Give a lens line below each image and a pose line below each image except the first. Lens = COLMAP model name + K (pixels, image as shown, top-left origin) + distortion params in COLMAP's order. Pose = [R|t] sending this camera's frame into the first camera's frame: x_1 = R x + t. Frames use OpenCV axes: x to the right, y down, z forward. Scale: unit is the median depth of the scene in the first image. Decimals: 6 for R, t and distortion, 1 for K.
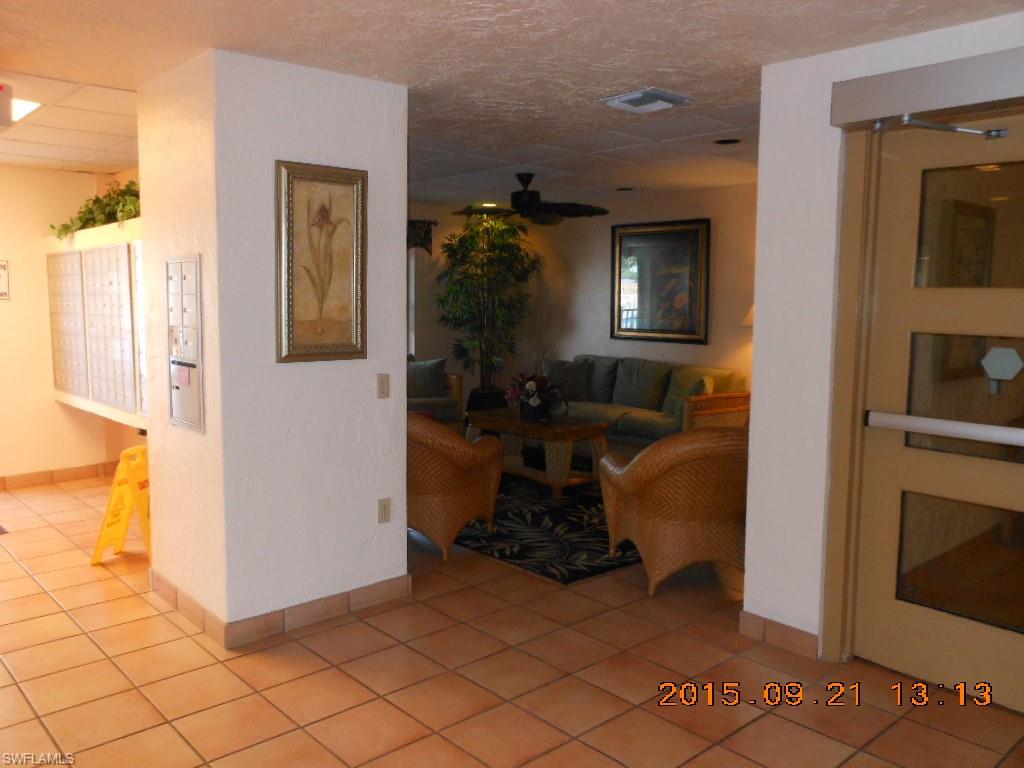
lens RADIAL K [[832.5, 0, 517.0], [0, 832.5, 381.4], [0, 0, 1]] dist [-0.020181, 0.037320]
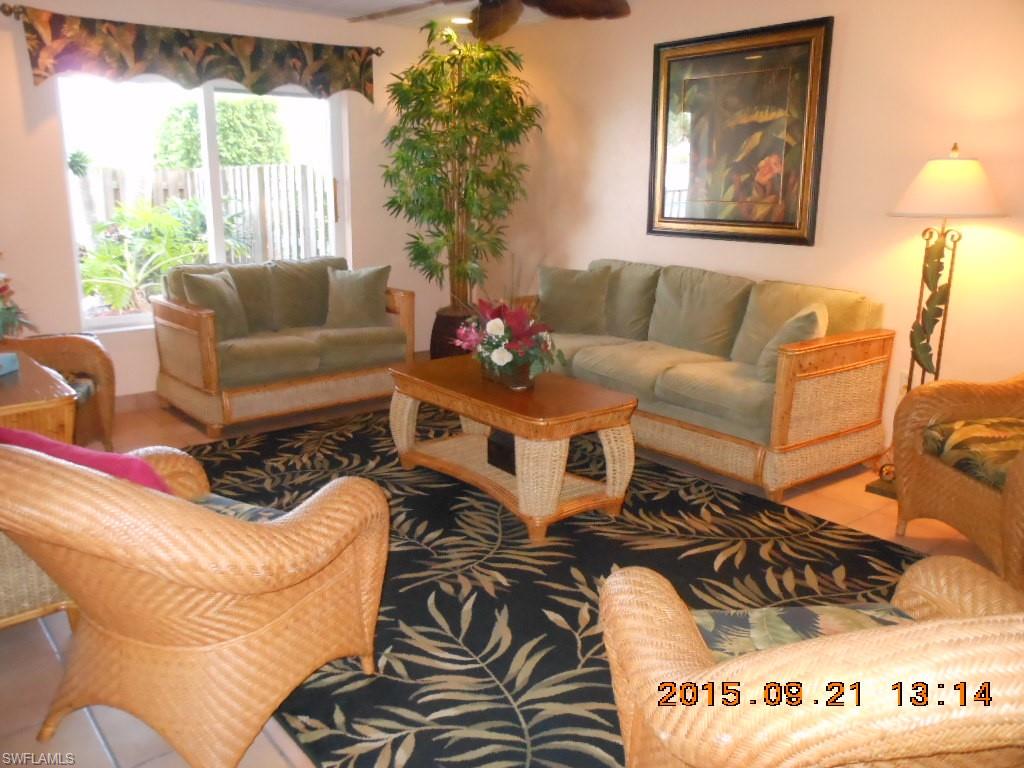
lens RADIAL K [[832.5, 0, 501.1], [0, 832.5, 384.9], [0, 0, 1]] dist [-0.020181, 0.037320]
pose [[0.998013, 0.010702, -0.062095, 0.044044], [-0.002055, 0.990476, 0.137671, -0.025768], [0.062977, -0.137270, 0.988530, 0.372737]]
